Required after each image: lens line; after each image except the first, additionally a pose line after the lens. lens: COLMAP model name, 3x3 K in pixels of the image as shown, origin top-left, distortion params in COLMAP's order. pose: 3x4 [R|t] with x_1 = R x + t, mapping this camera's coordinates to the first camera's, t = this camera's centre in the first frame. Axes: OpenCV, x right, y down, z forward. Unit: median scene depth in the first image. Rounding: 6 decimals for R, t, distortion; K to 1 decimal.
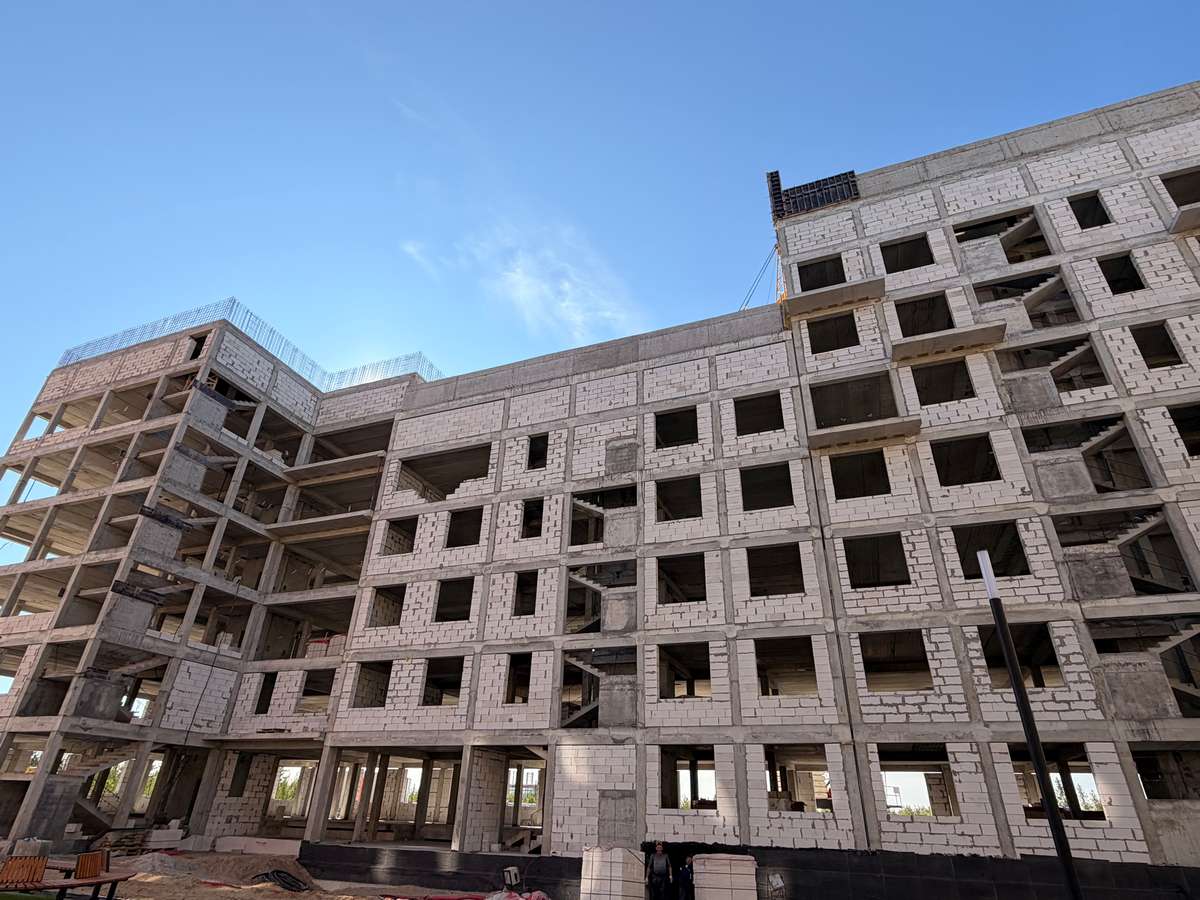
lens RADIAL K [[646.3, 0, 603.1], [0, 646.3, 448.0], [0, 0, 1]] dist [0.000180, -0.000290]
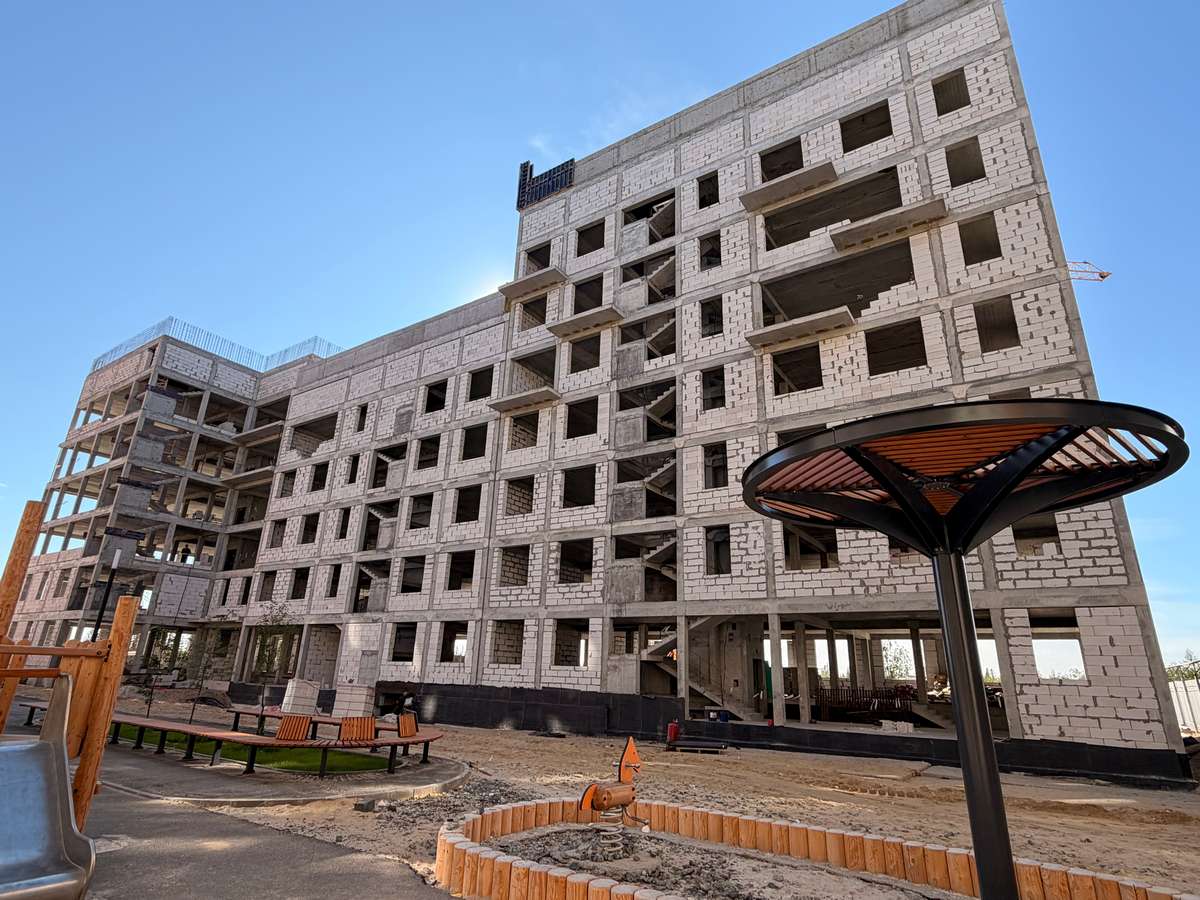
lens RADIAL K [[646.3, 0, 603.1], [0, 646.3, 448.0], [0, 0, 1]] dist [0.000180, -0.000290]
pose [[0.976375, -0.066017, -0.205752, 0.755994], [0.099296, 0.982774, 0.155869, -0.106617], [0.191917, -0.172617, 0.966111, -0.245034]]
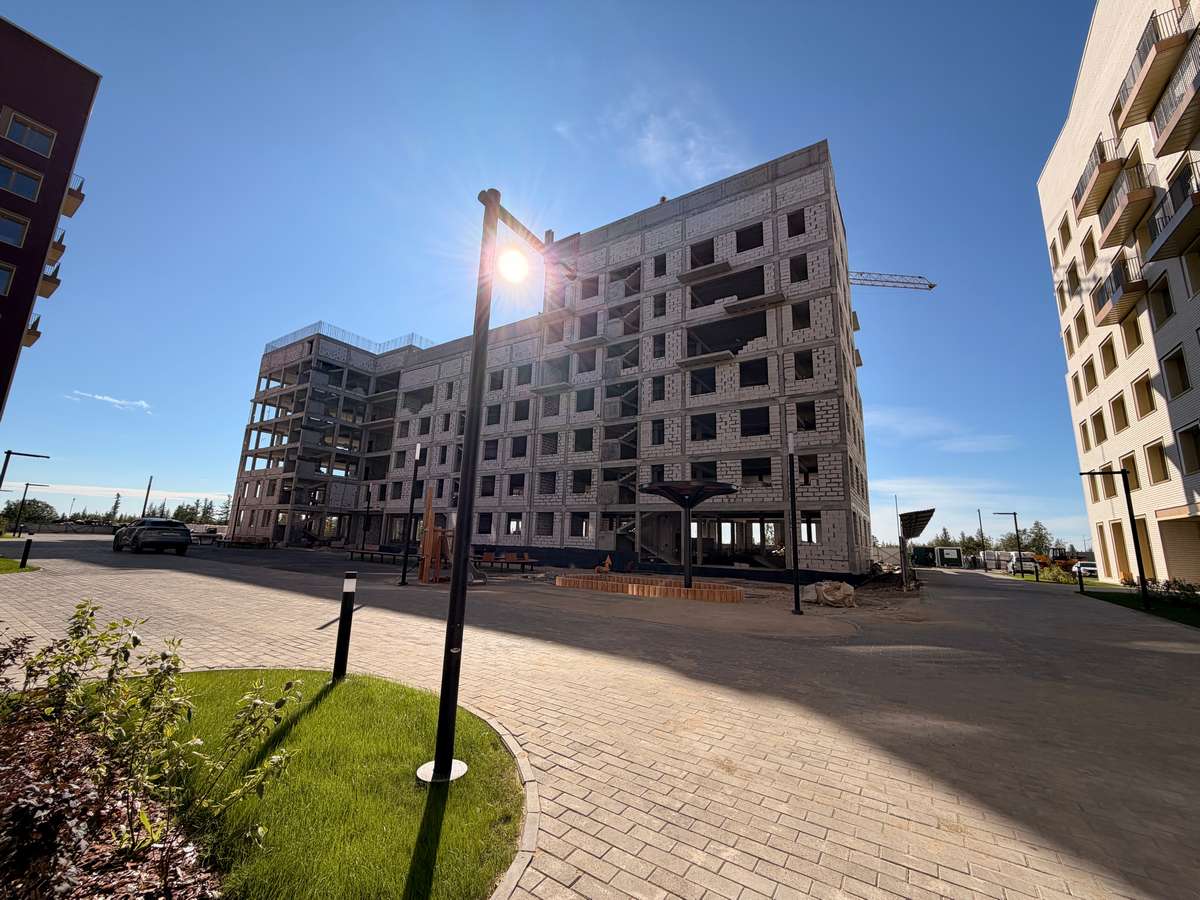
lens RADIAL K [[479.0, 0, 598.2], [0, 479.0, 450.5], [0, 0, 1]] dist [0.000563, 0.000200]
pose [[0.978323, -0.030594, -0.204813, 0.827763], [0.092023, 0.950238, 0.297622, -0.276514], [0.185516, -0.310018, 0.932455, -0.567783]]
